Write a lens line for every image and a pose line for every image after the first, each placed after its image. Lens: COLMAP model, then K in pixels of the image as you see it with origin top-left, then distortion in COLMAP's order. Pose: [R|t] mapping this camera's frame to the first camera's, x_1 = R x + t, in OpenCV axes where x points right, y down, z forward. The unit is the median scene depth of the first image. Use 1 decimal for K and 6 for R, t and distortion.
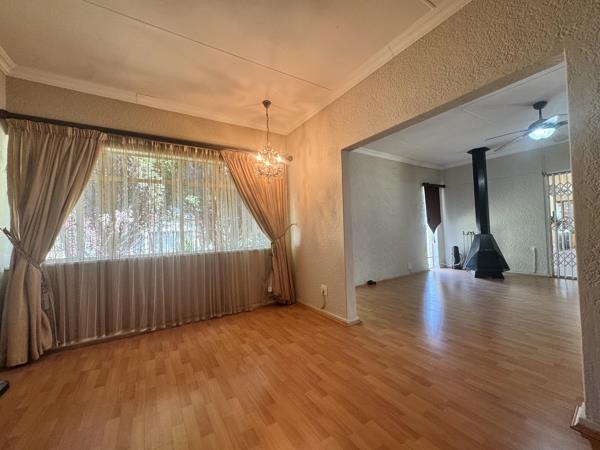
lens RADIAL K [[240.0, 0, 300.0], [0, 240.0, 225.0], [0, 0, 1]] dist [-0.001628, -0.000354]
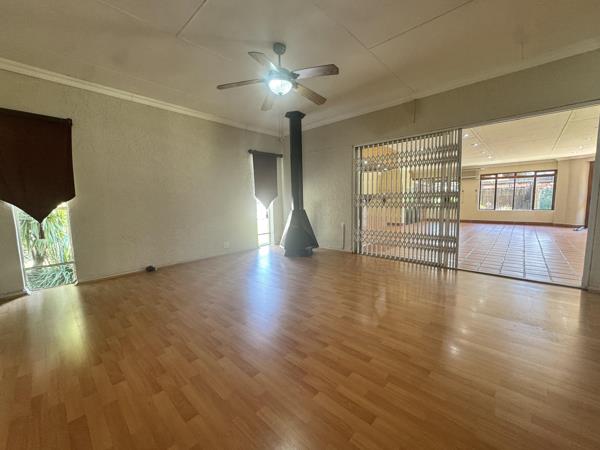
lens RADIAL K [[240.0, 0, 300.0], [0, 240.0, 225.0], [0, 0, 1]] dist [-0.001628, -0.000354]
pose [[0.965447, -0.011256, 0.260358, 0.536783], [-0.019147, 0.993303, 0.113942, -0.008532], [-0.259897, -0.114990, 0.958765, 0.102301]]
